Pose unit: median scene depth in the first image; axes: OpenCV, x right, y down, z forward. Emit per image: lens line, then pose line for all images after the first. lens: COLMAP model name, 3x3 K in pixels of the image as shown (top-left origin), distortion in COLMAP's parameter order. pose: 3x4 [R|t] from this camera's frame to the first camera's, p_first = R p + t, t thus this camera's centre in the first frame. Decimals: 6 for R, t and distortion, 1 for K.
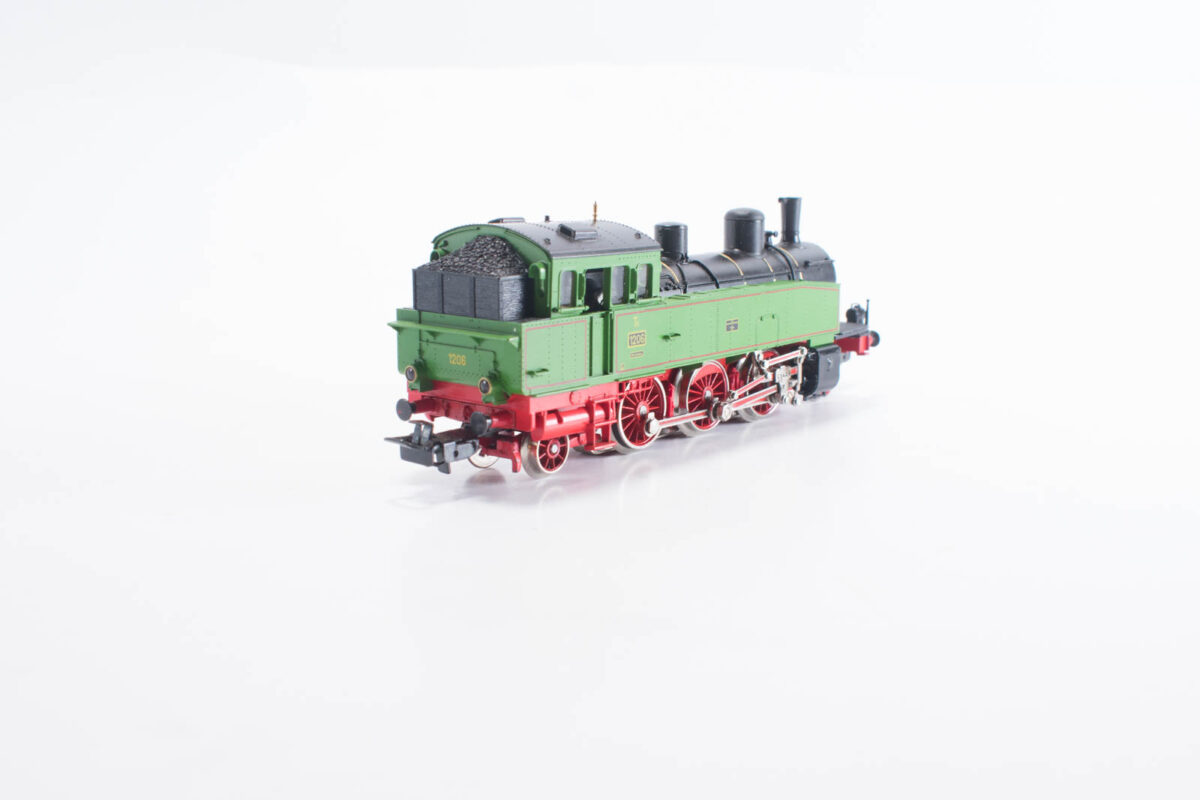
lens RADIAL K [[1527.3, 0, 600.0], [0, 1527.3, 400.0], [0, 0, 1]] dist [-0.014662, -0.004417]
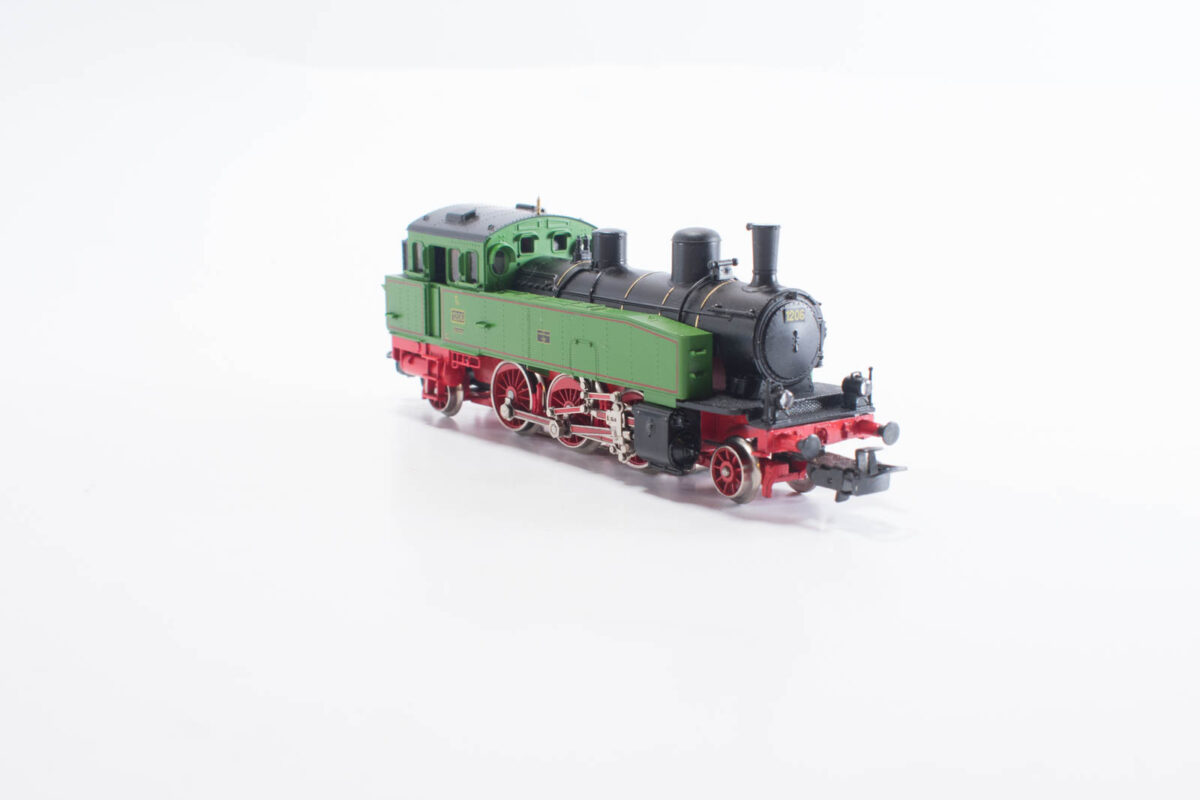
lens RADIAL K [[1527.3, 0, 600.0], [0, 1527.3, 400.0], [0, 0, 1]] dist [-0.014662, -0.004417]
pose [[-0.240573, 0.180093, -0.953777, 0.994585], [-0.171818, 0.959217, 0.224458, -0.230785], [0.955303, 0.217875, -0.199818, 1.225968]]
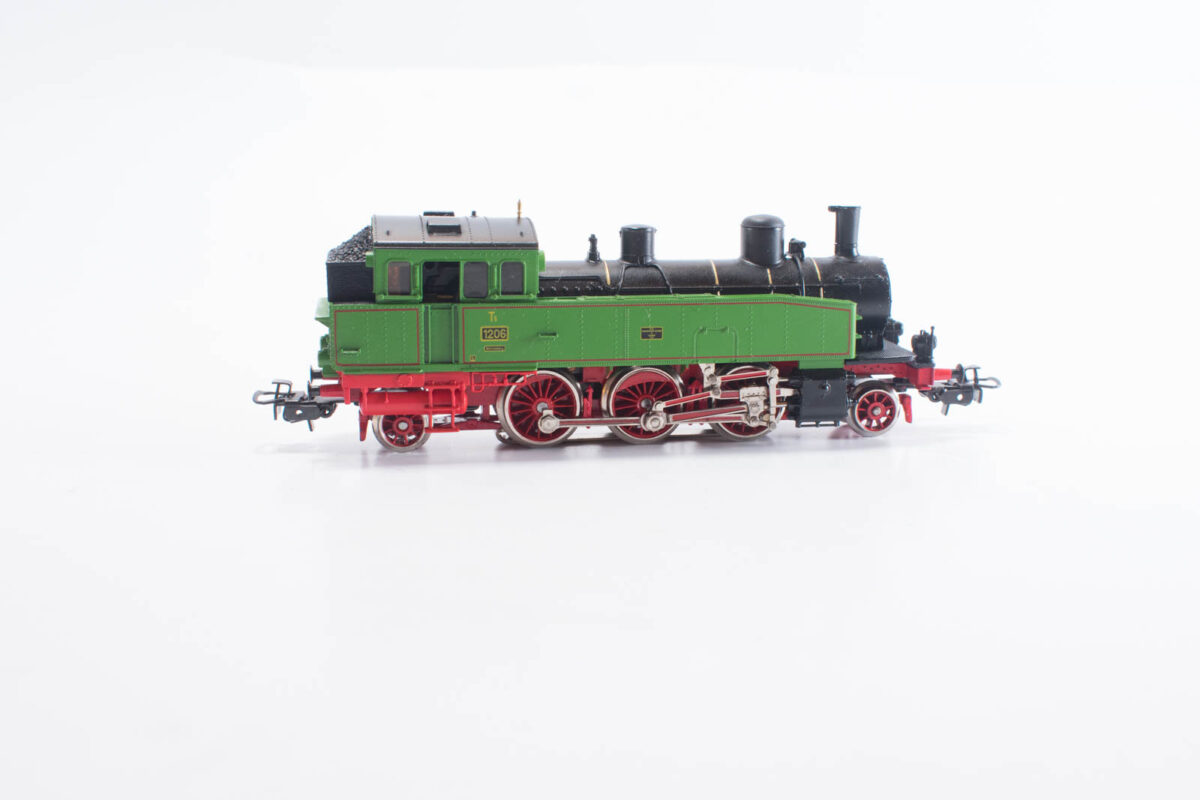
lens RADIAL K [[1527.3, 0, 600.0], [0, 1527.3, 400.0], [0, 0, 1]] dist [-0.014662, -0.004417]
pose [[0.766219, 0.119582, -0.631355, 0.672843], [-0.119505, 0.991909, 0.042840, -0.044122], [0.631370, 0.042625, 0.774310, 0.229942]]
